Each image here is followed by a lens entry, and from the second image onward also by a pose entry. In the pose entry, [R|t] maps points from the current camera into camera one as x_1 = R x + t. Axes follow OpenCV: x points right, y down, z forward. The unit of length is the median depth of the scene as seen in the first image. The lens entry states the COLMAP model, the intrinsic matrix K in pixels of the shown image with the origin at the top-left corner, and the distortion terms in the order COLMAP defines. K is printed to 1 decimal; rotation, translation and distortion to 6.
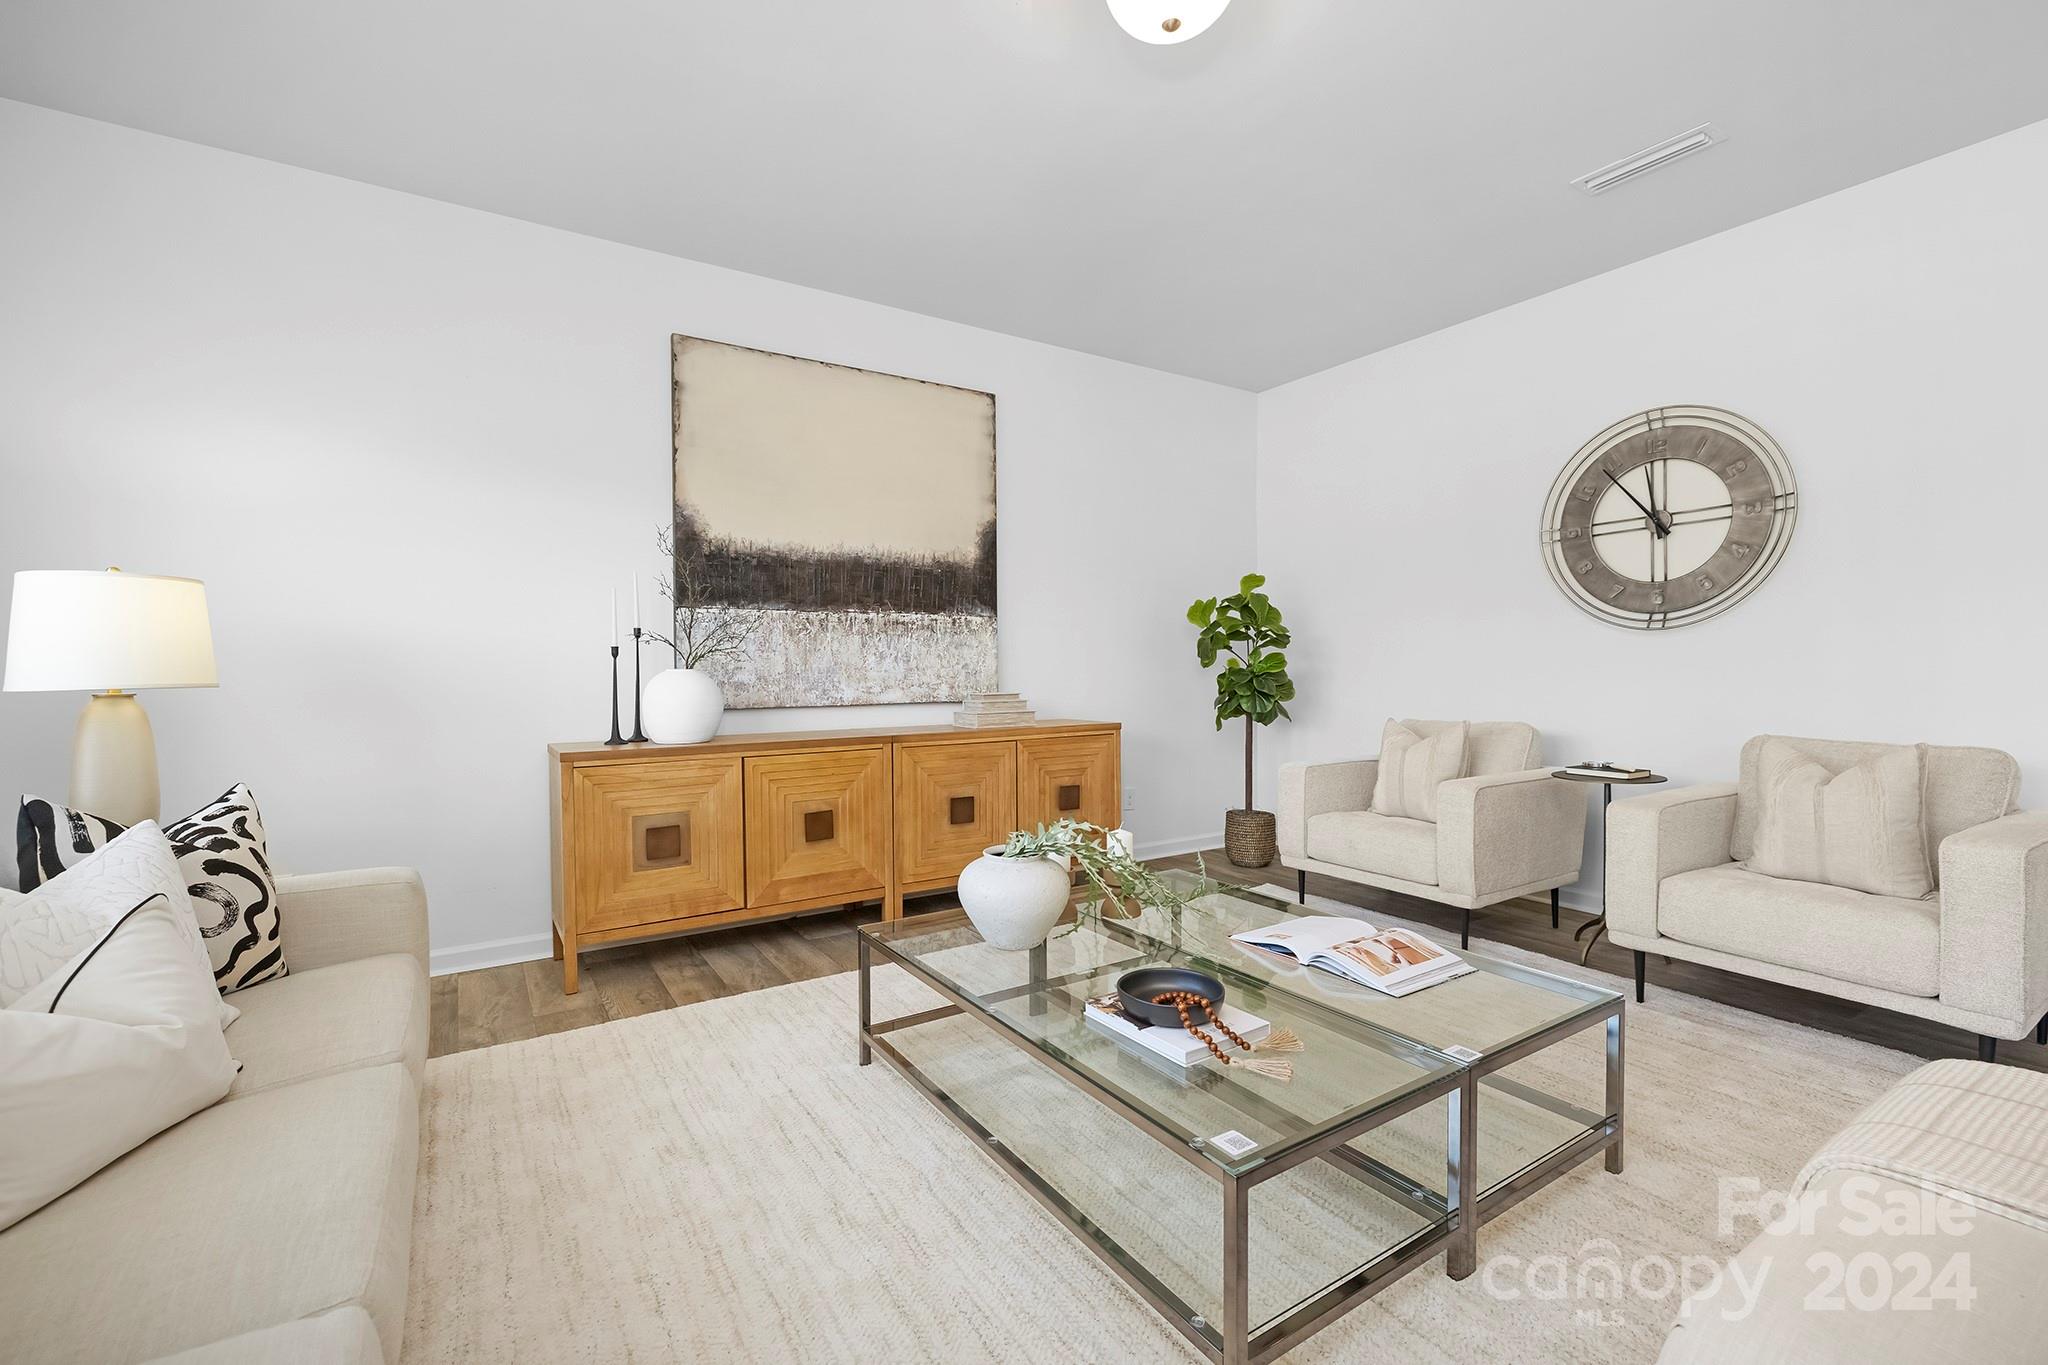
lens RADIAL K [[878.2, 0, 961.0], [0, 878.2, 684.0], [0, 0, 1]] dist [-0.019394, -0.000403]
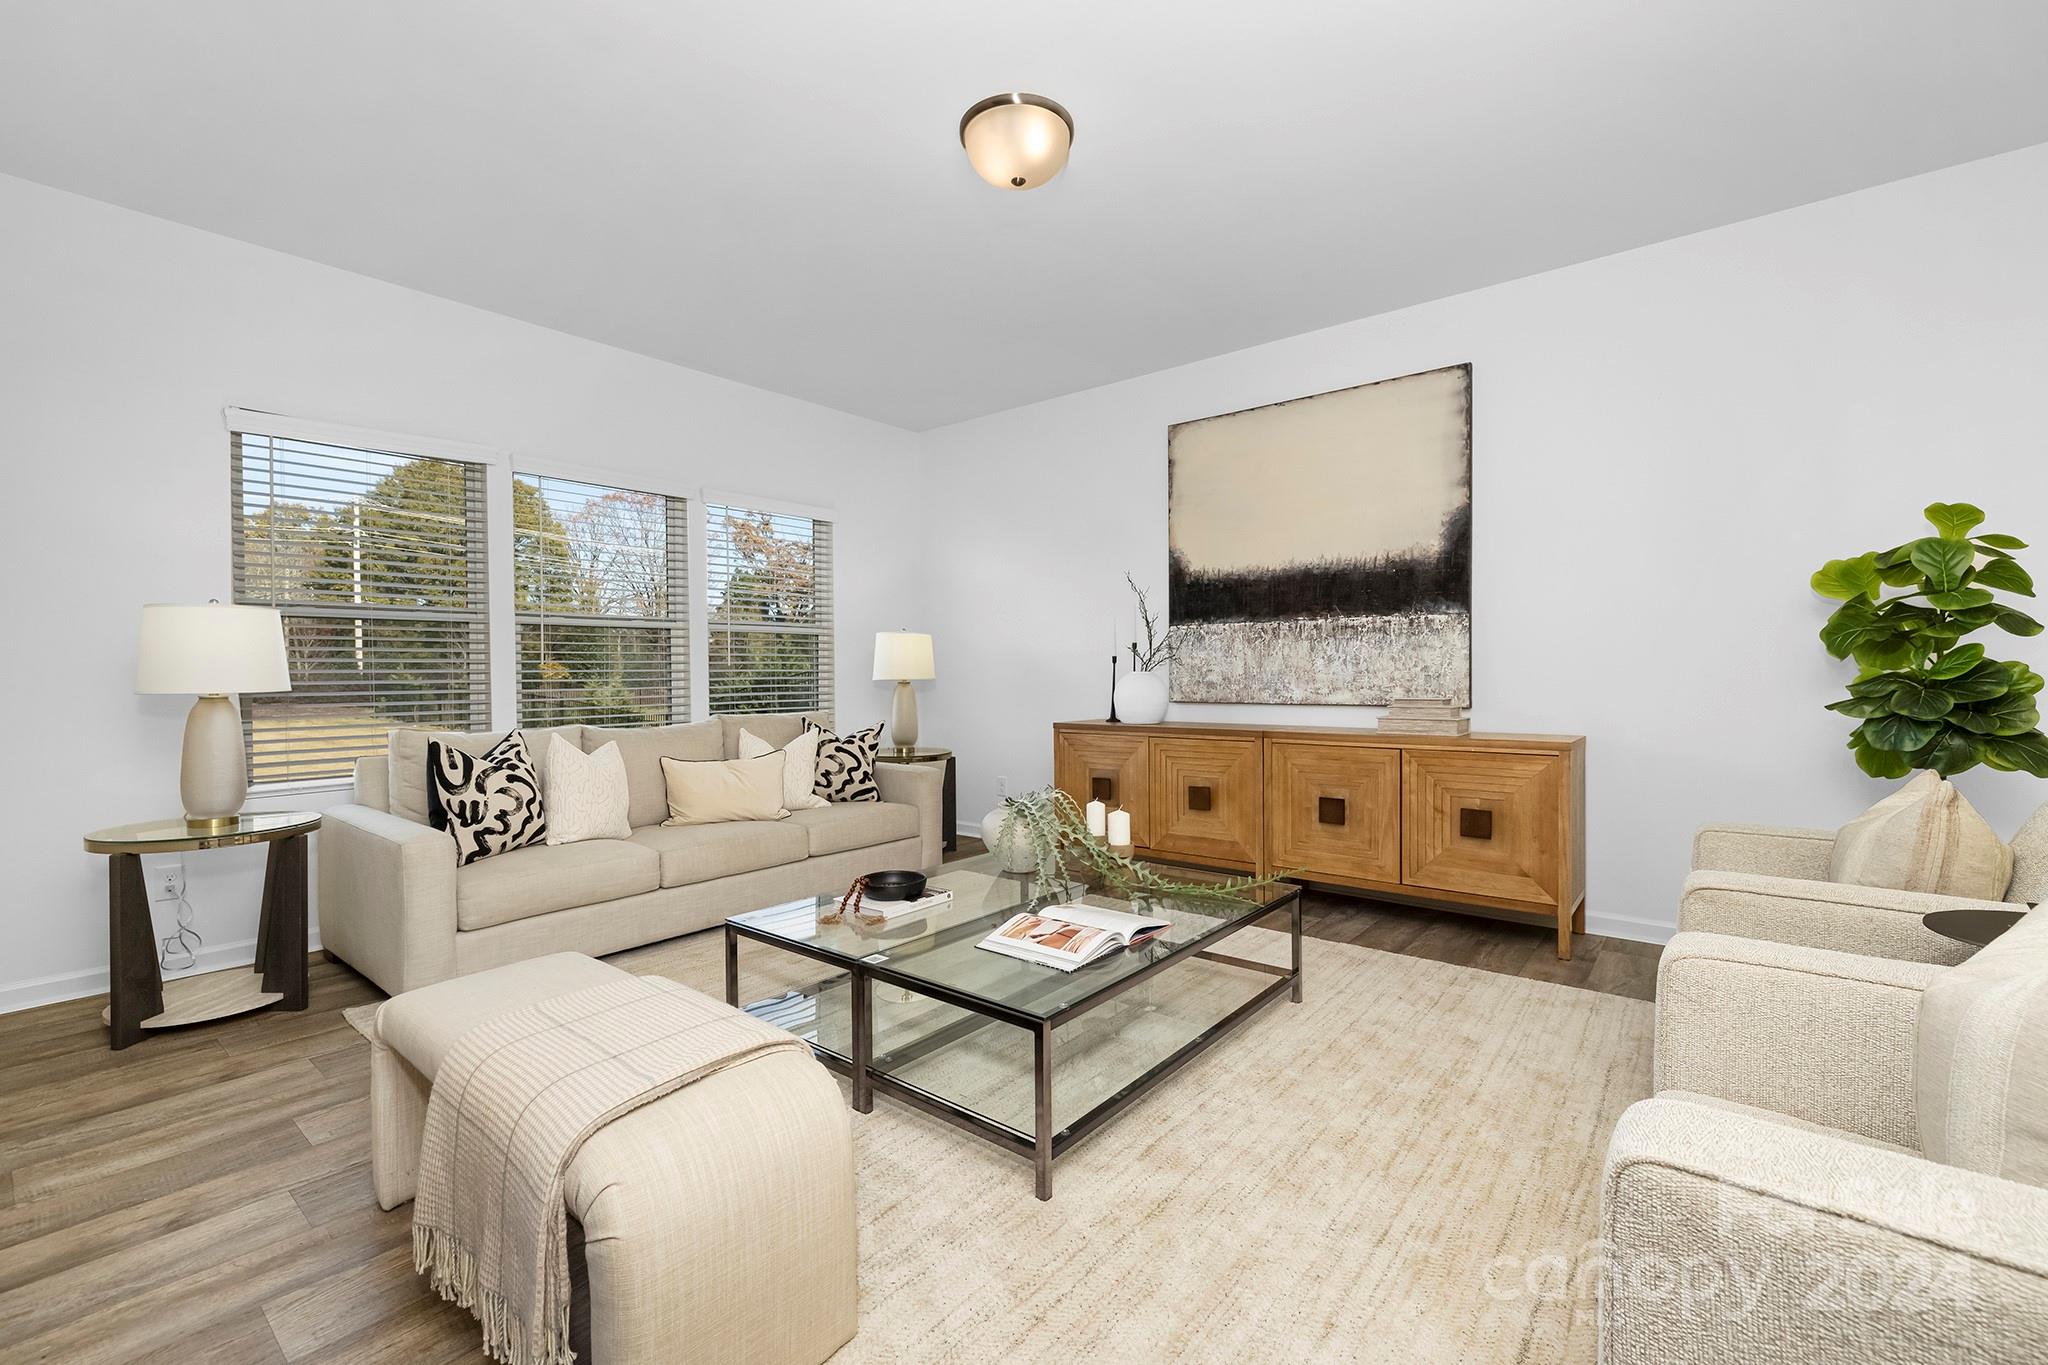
lens RADIAL K [[878.2, 0, 1022.8], [0, 878.2, 675.0], [0, 0, 1]] dist [-0.019394, -0.000403]
pose [[0.304544, 0.008814, -0.952457, 0.829623], [-0.012692, 0.999906, 0.005195, -0.014043], [0.952414, 0.010507, 0.304628, 0.335584]]
